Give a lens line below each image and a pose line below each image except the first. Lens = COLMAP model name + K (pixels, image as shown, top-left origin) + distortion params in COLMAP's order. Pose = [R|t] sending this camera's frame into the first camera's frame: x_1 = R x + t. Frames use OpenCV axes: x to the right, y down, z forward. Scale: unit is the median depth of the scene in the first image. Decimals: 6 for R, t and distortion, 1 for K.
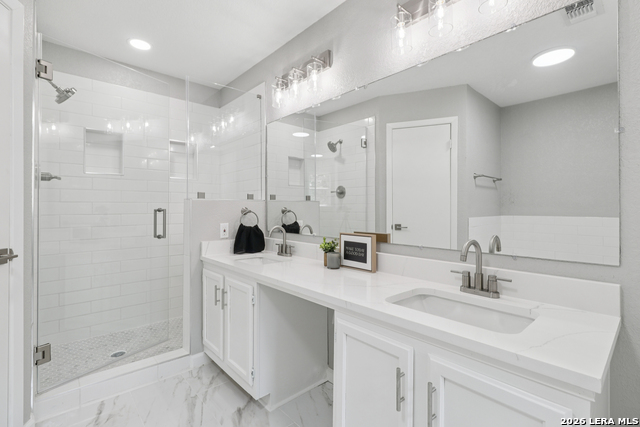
lens RADIAL K [[299.0, 0, 318.8], [0, 299.0, 208.3], [0, 0, 1]] dist [0.004040, -0.002725]
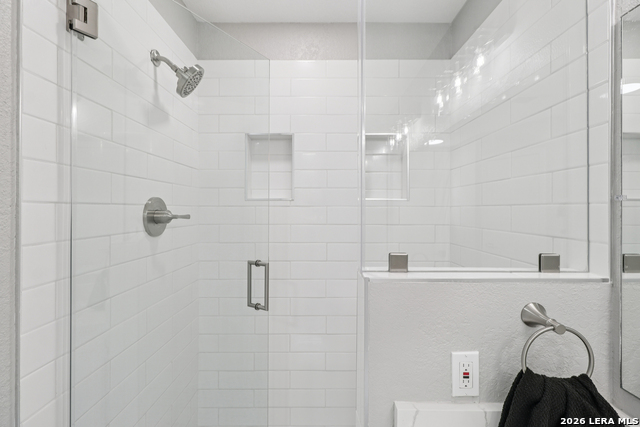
lens RADIAL K [[299.0, 0, 322.9], [0, 299.0, 209.0], [0, 0, 1]] dist [0.004040, -0.002725]
pose [[0.749729, 0.000670, -0.661745, -0.192770], [-0.002060, 0.999997, -0.001320, -0.093204], [0.661742, 0.002353, 0.749728, 0.581607]]
